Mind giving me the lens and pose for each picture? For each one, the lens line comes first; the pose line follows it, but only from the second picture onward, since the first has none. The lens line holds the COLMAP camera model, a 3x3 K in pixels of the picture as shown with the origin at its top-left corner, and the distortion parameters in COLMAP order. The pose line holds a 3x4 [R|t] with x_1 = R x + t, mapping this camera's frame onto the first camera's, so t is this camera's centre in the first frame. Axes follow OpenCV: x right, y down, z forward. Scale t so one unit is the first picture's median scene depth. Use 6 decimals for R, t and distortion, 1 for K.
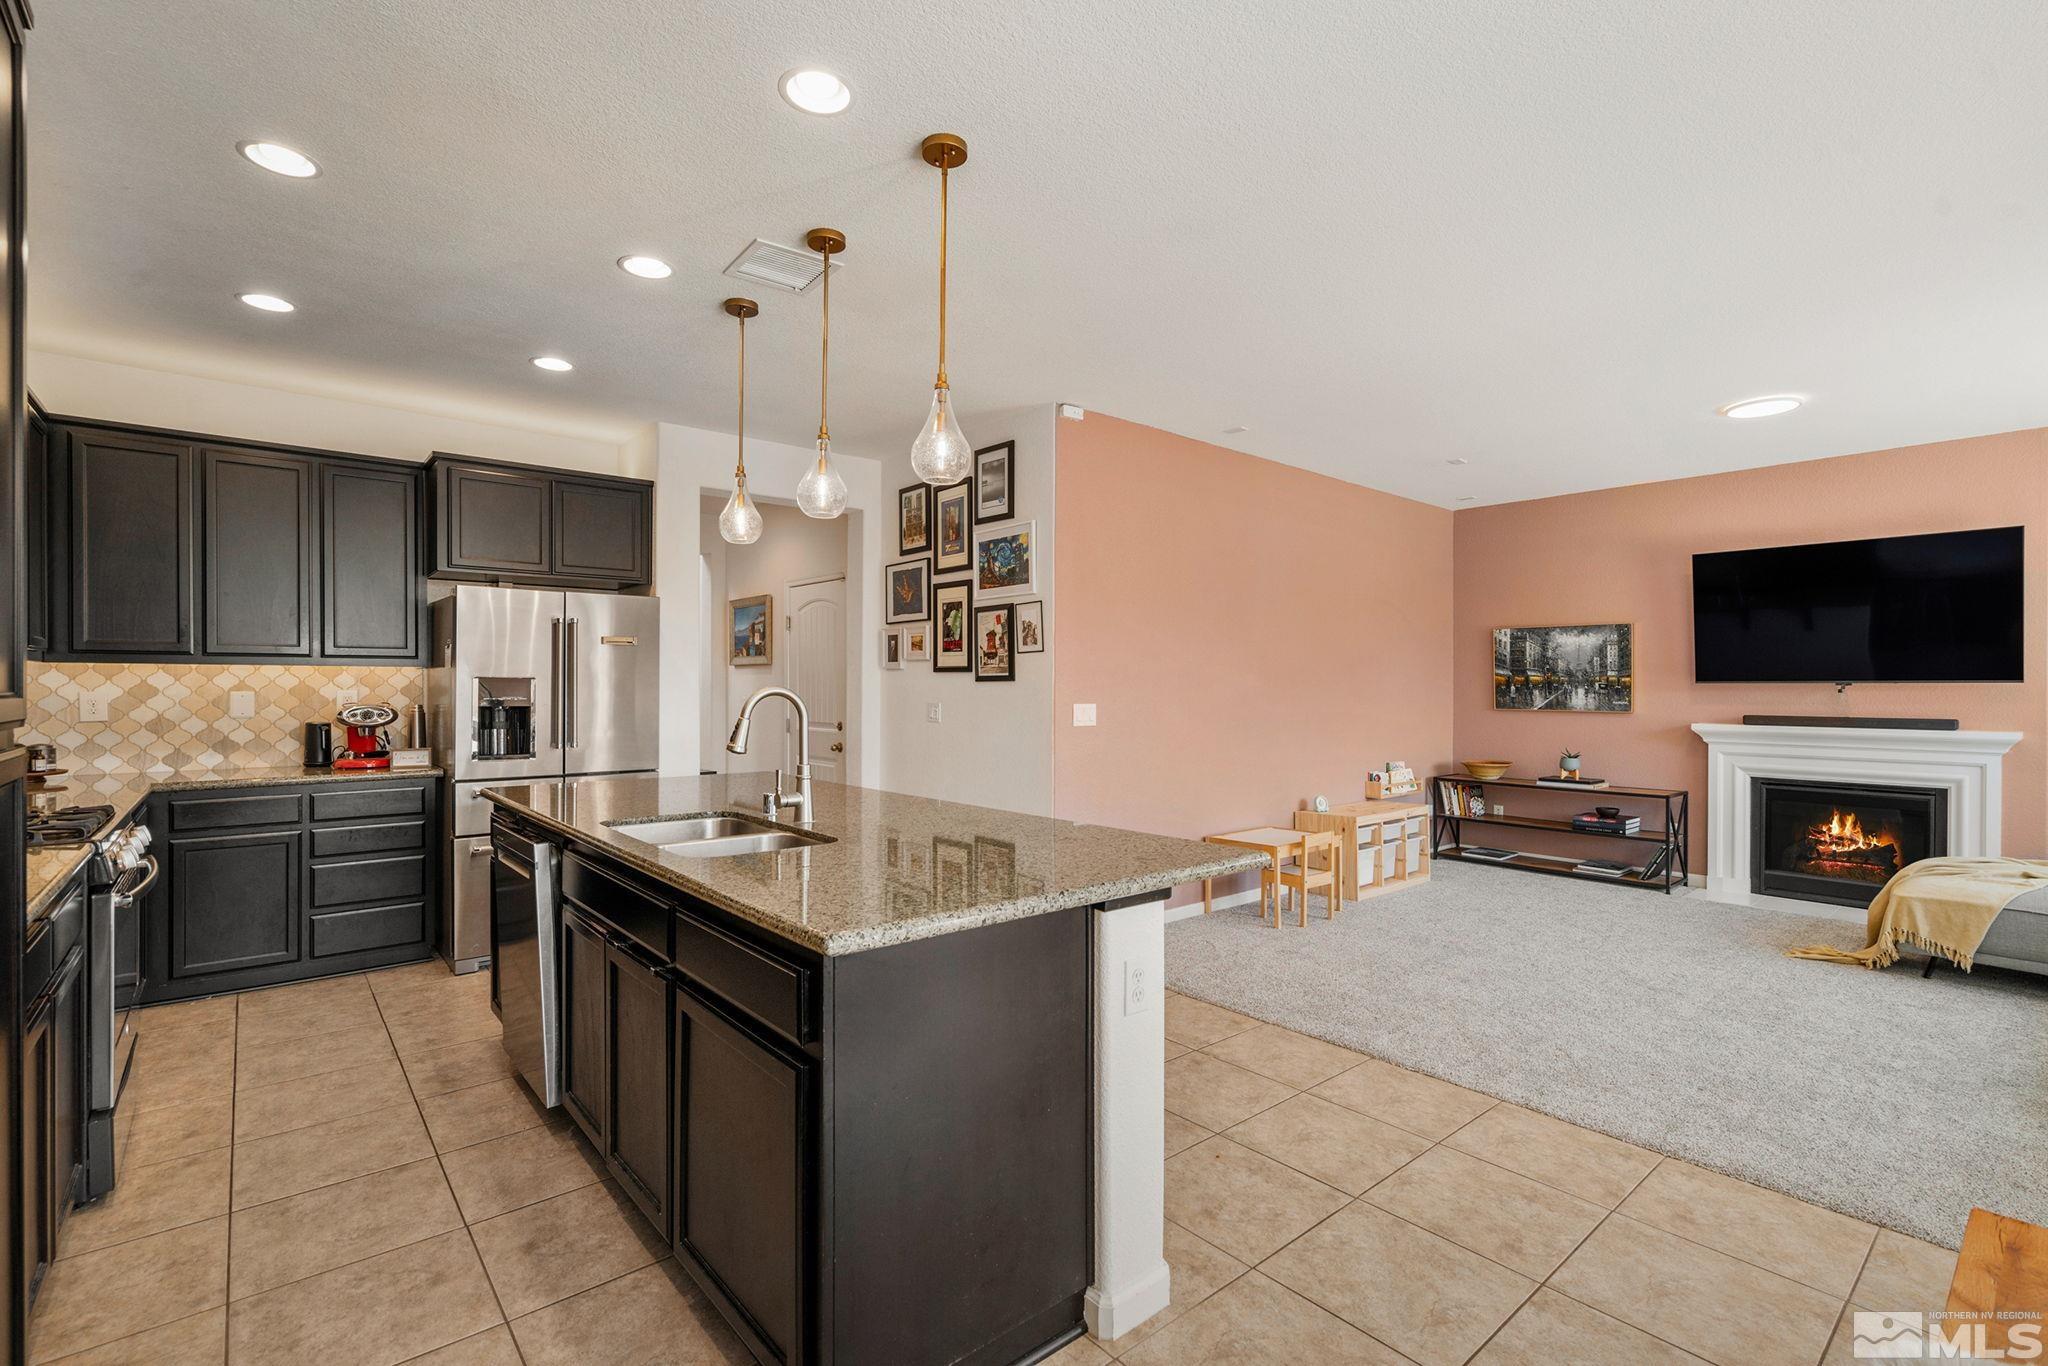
lens RADIAL K [[915.2, 0, 1020.3], [0, 915.2, 690.0], [0, 0, 1]] dist [-0.003307, 0.000571]
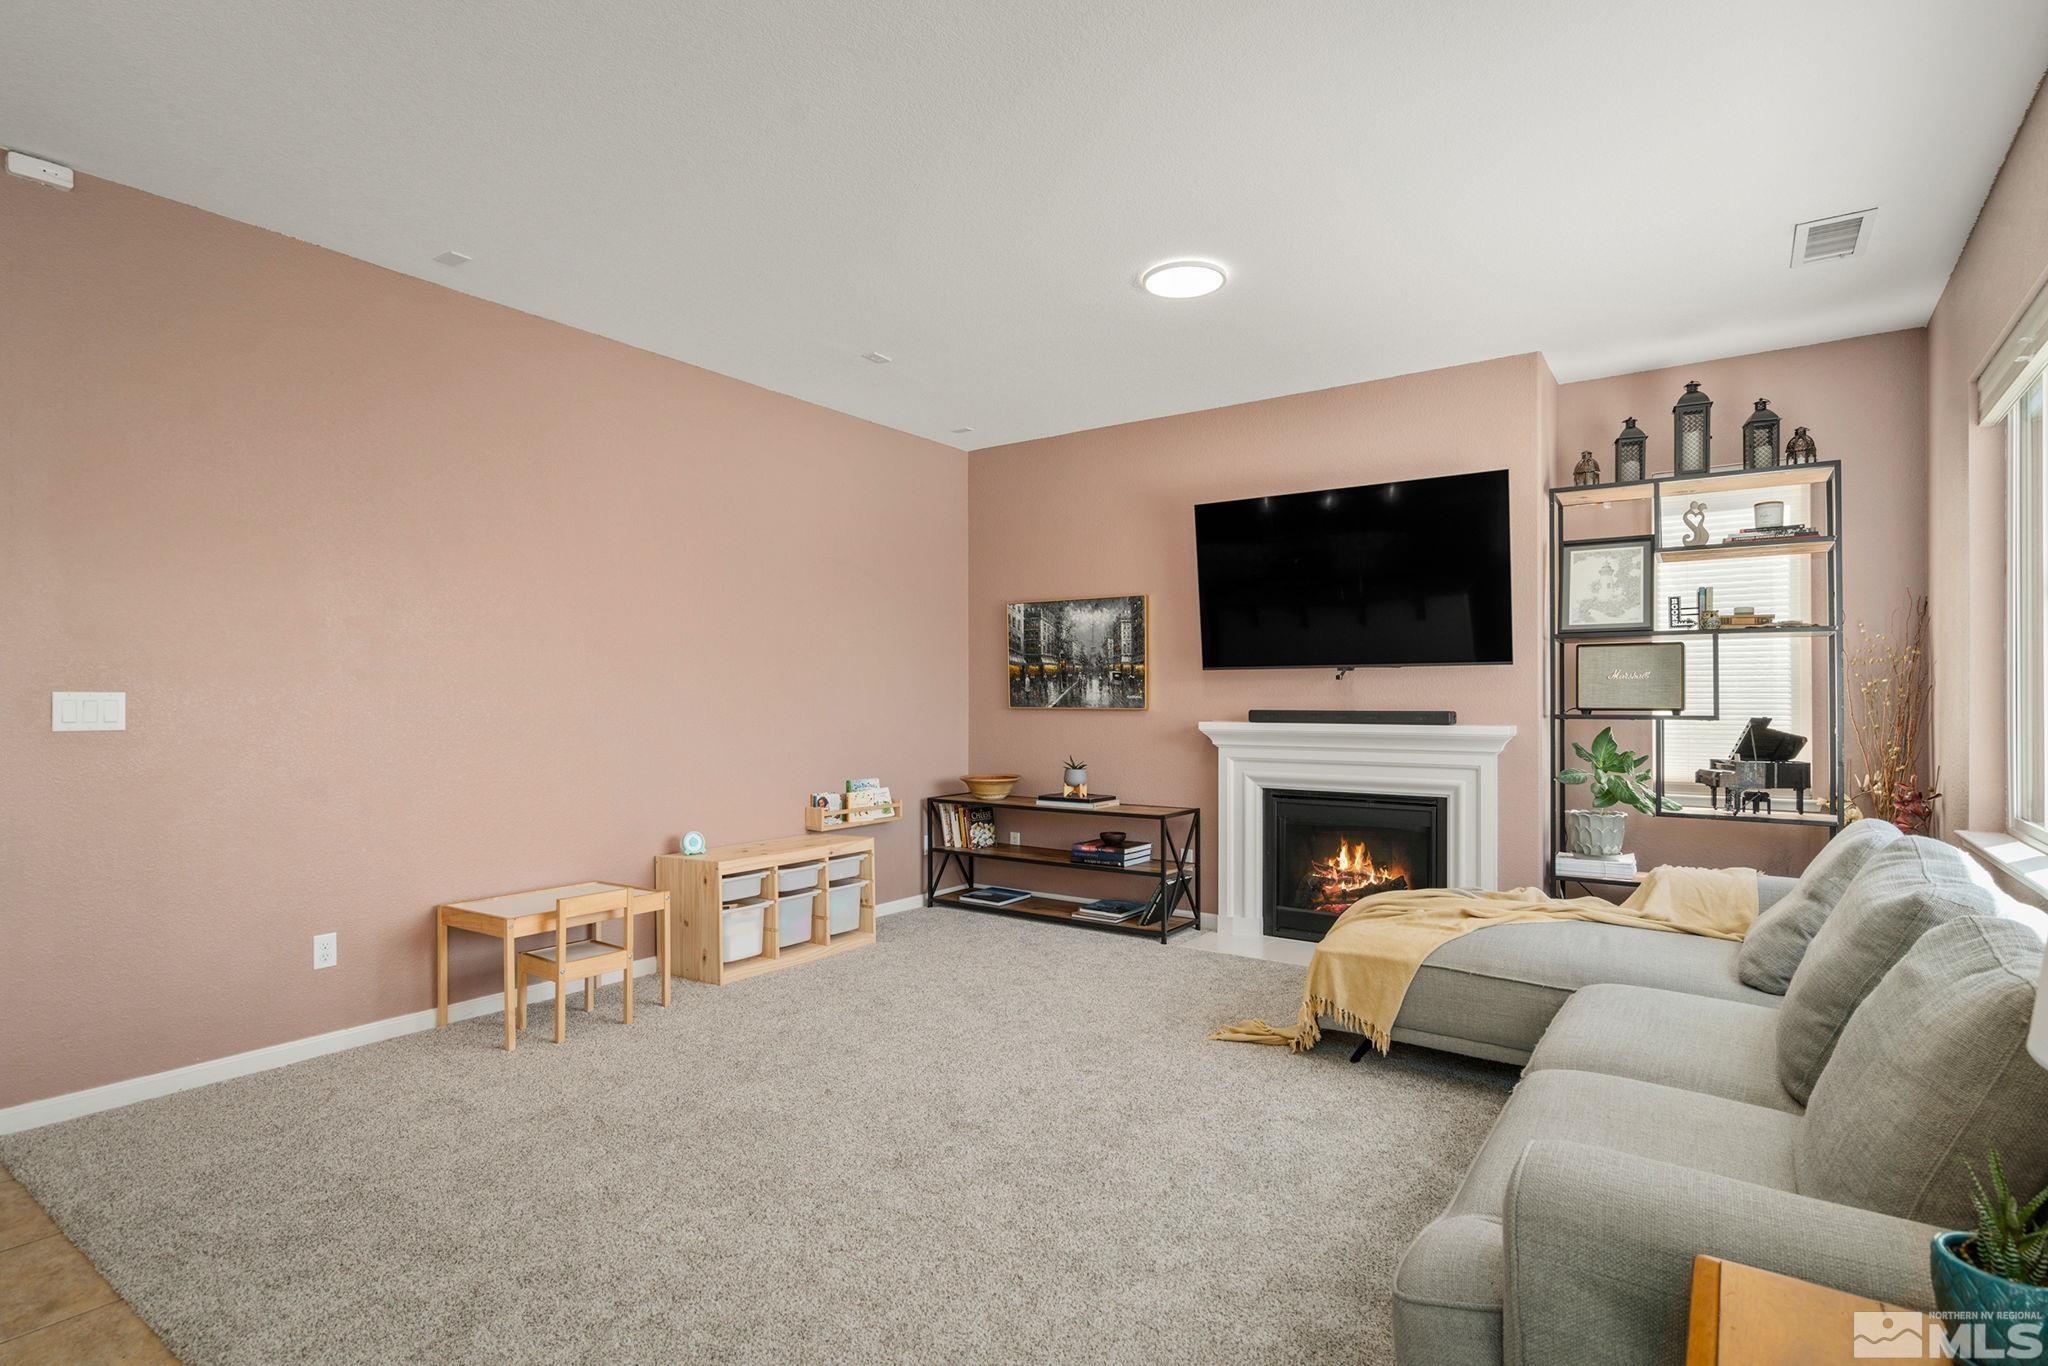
lens RADIAL K [[1022.2, 0, 1025.0], [0, 1022.2, 695.4], [0, 0, 1]] dist [-0.011318, 0.000203]
pose [[0.967296, -0.002647, 0.253637, 0.466207], [0.004543, 0.999966, -0.006889, 0.024518], [-0.253610, 0.007816, 0.967275, 0.241932]]
